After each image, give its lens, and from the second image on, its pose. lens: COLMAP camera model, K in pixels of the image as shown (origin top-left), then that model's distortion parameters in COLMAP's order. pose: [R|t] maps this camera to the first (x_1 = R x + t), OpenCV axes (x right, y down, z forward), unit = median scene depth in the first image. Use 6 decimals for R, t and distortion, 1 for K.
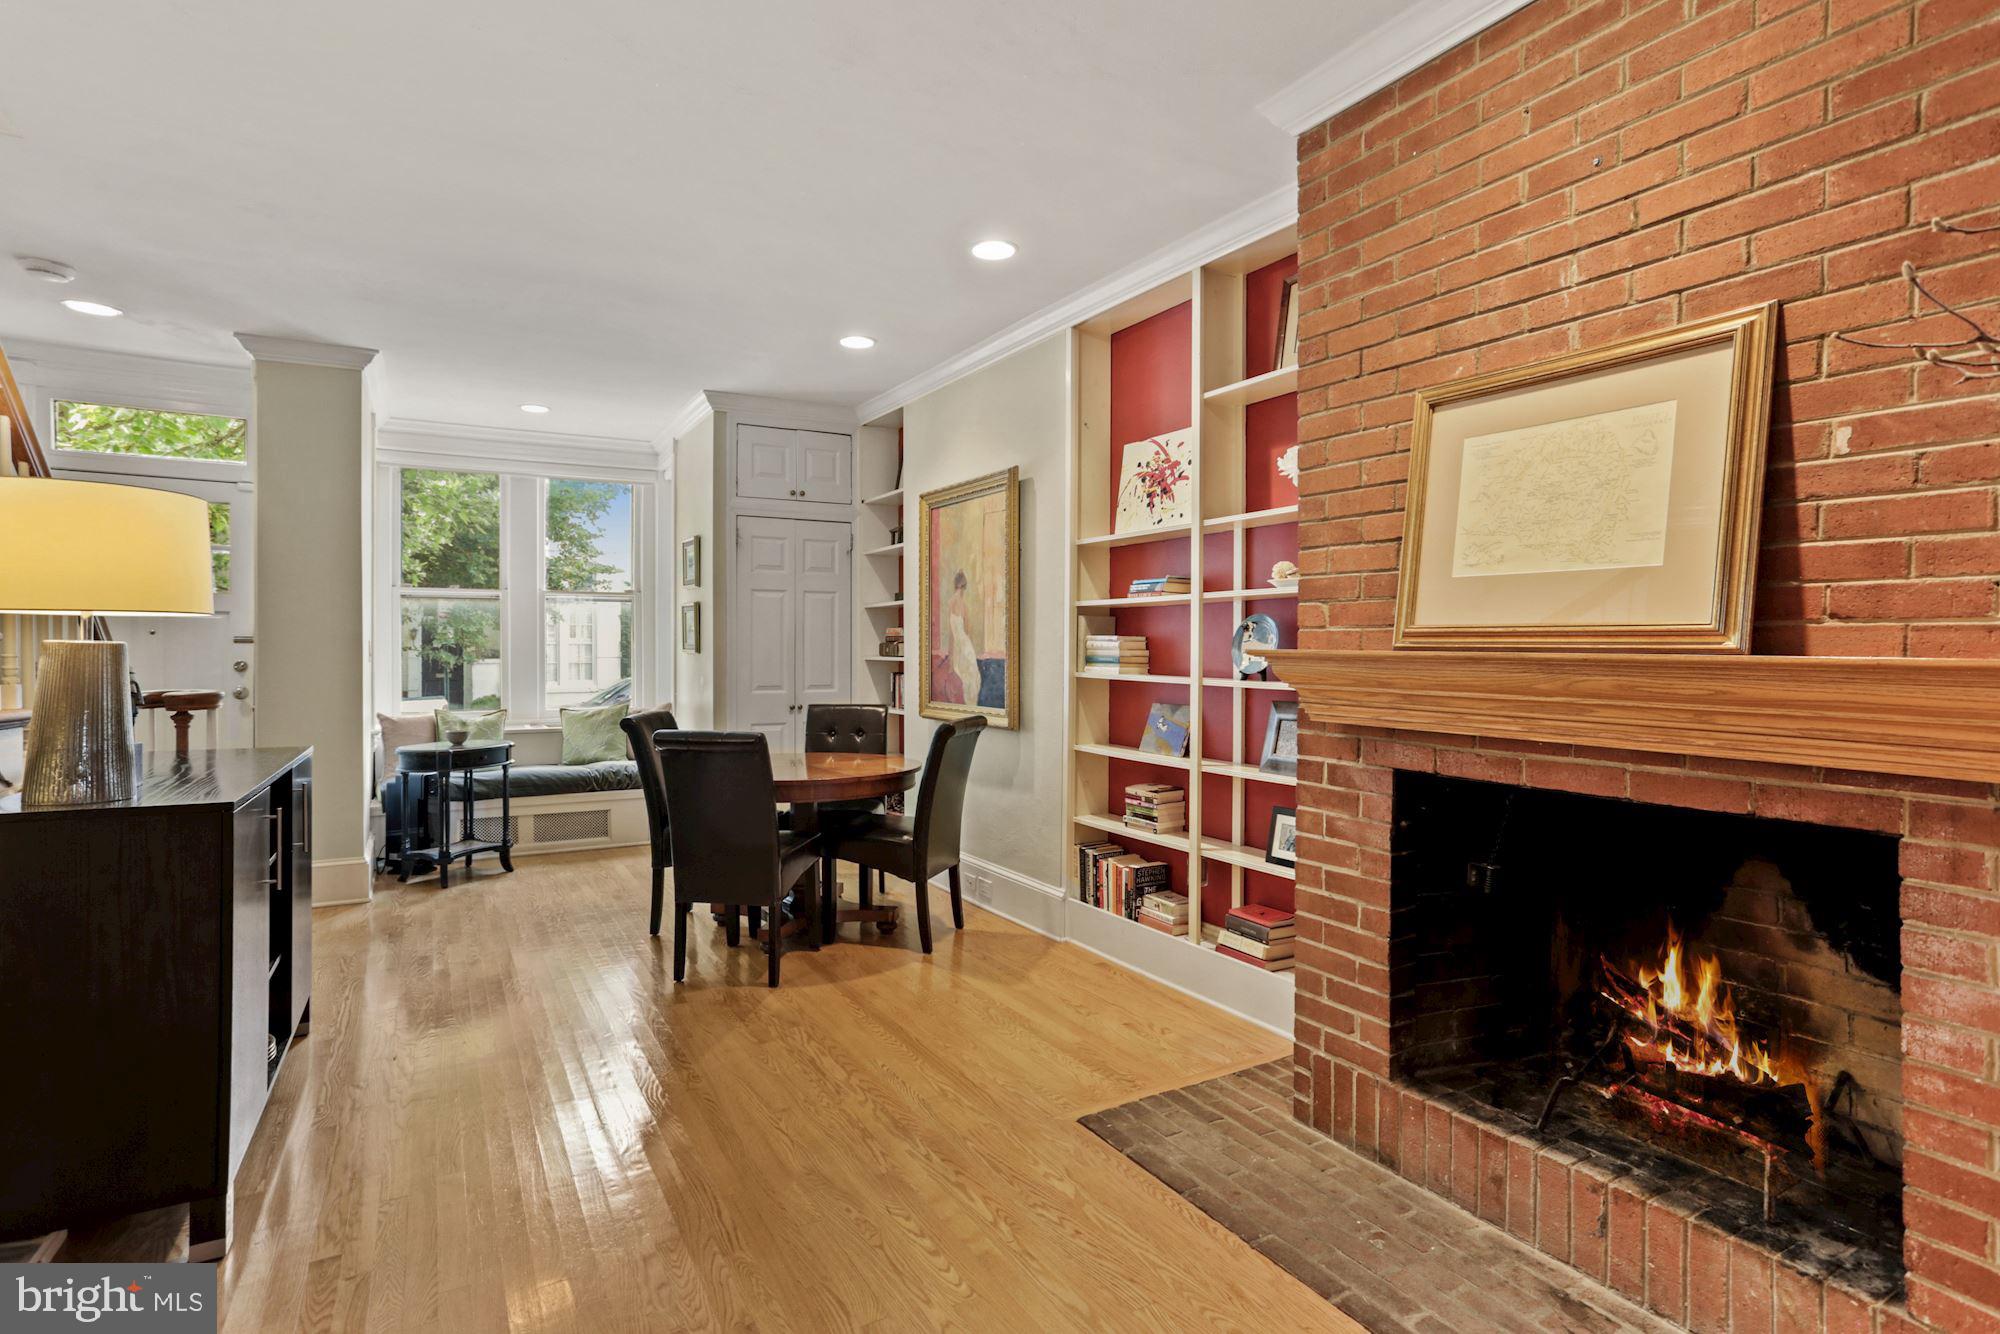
lens RADIAL K [[973.0, 0, 1003.8], [0, 973.0, 656.3], [0, 0, 1]] dist [-0.000928, 0.000938]
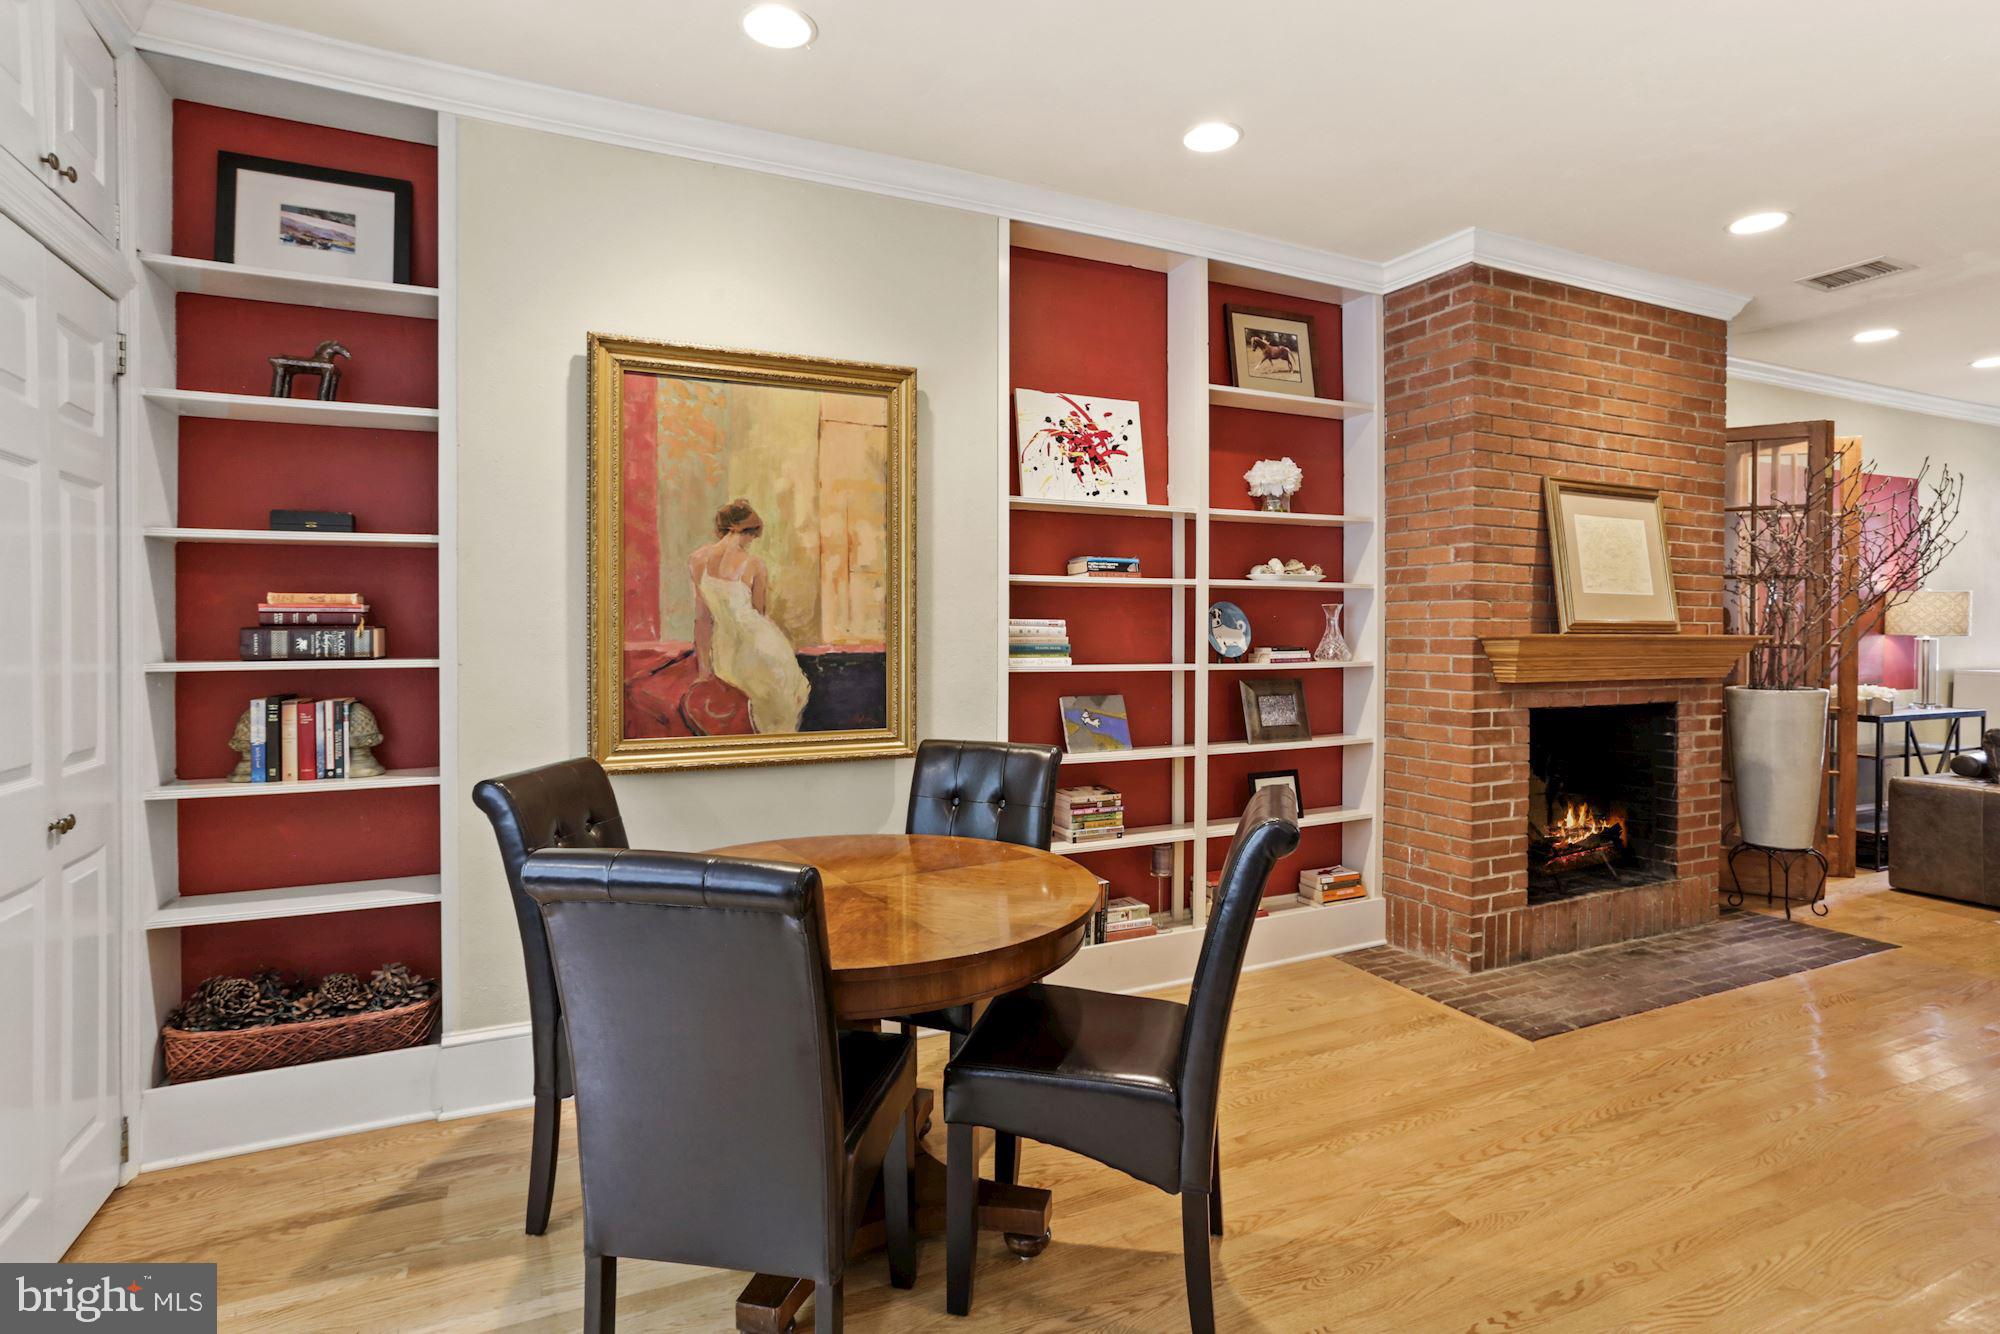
lens RADIAL K [[973.0, 0, 1056.8], [0, 973.0, 637.4], [0, 0, 1]] dist [-0.000928, 0.000938]
pose [[0.099110, -0.011683, 0.995008, -1.157327], [0.011297, 0.999880, 0.010615, -0.023932], [-0.995012, 0.010189, 0.099230, 1.479874]]
